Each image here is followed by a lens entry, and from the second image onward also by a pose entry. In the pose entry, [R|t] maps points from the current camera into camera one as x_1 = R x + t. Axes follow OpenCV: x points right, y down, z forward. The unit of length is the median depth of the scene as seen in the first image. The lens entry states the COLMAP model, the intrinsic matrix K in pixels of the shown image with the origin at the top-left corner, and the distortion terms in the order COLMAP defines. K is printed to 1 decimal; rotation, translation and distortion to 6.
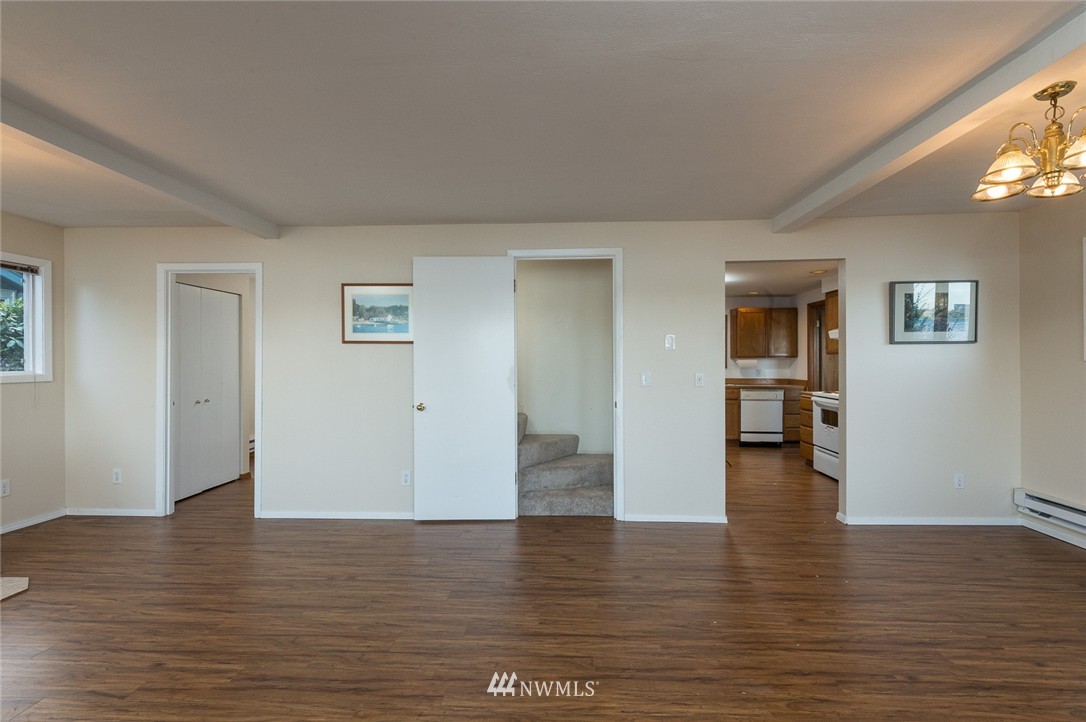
lens RADIAL K [[528.8, 0, 542.1], [0, 528.8, 361.1], [0, 0, 1]] dist [0.012980, -0.003538]
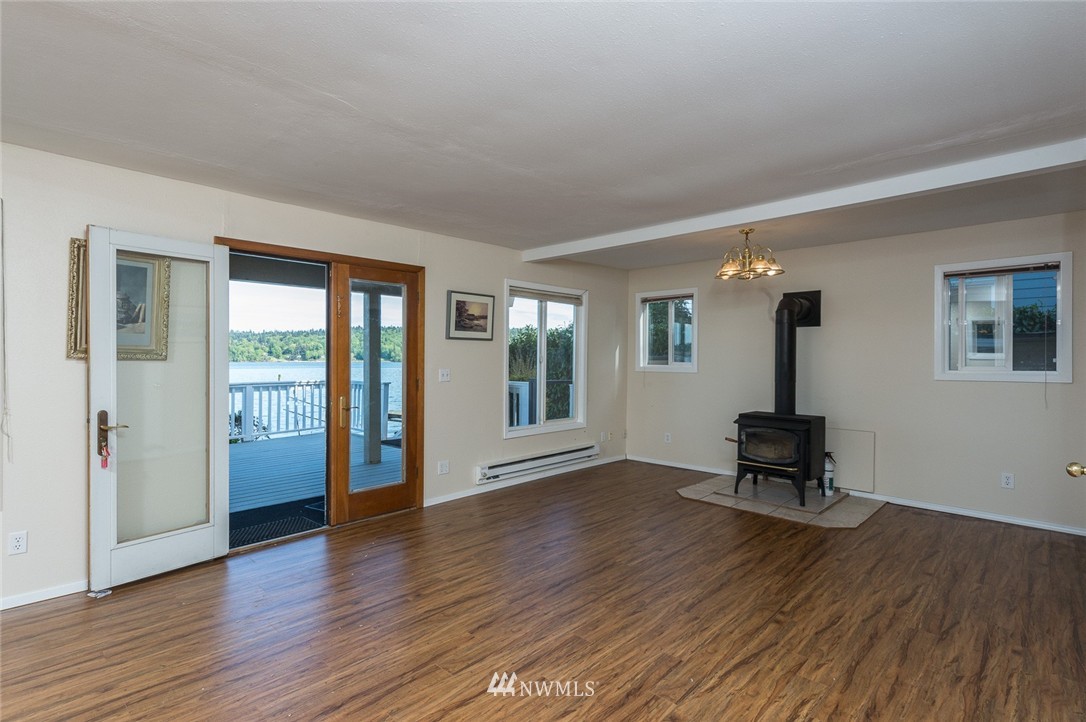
lens RADIAL K [[528.8, 0, 536.2], [0, 528.8, 358.0], [0, 0, 1]] dist [0.012980, -0.003538]
pose [[-0.663362, -0.002087, -0.748296, 0.682494], [-0.000581, 0.999997, -0.002274, -0.002550], [0.748298, -0.001074, -0.663361, 1.685599]]
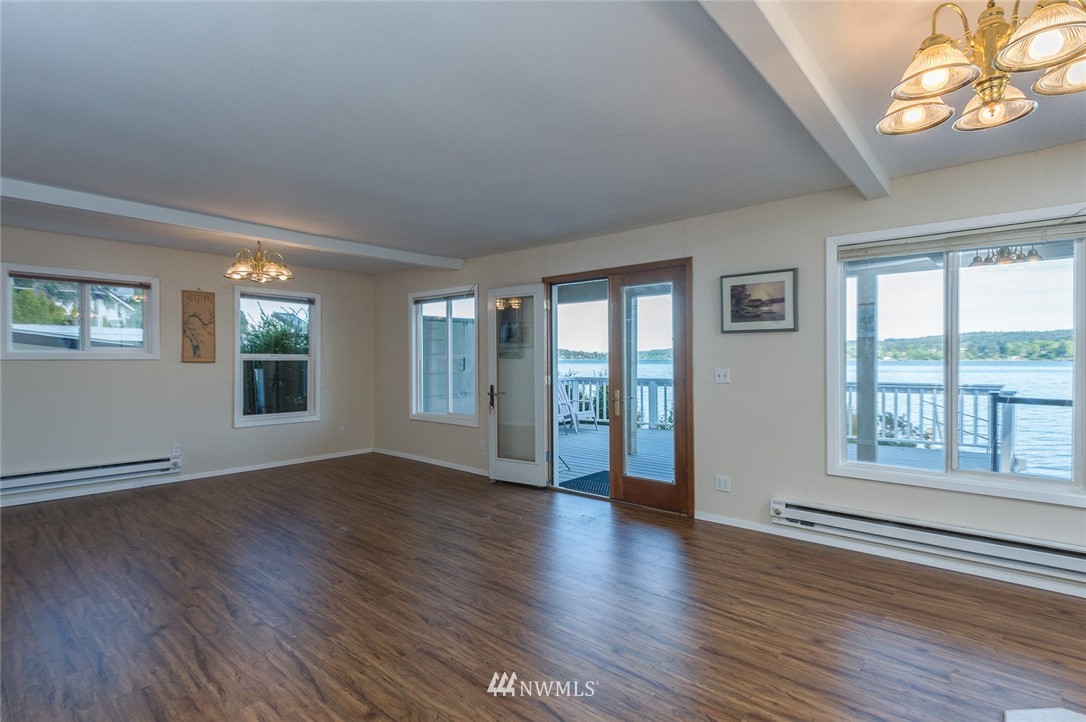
lens RADIAL K [[528.8, 0, 545.7], [0, 528.8, 357.5], [0, 0, 1]] dist [0.012980, -0.003538]
pose [[-0.786026, 0.002241, 0.618189, -1.186947], [0.002277, 0.999997, -0.000729, -0.000623], [-0.618189, 0.000835, -0.786029, 1.798572]]
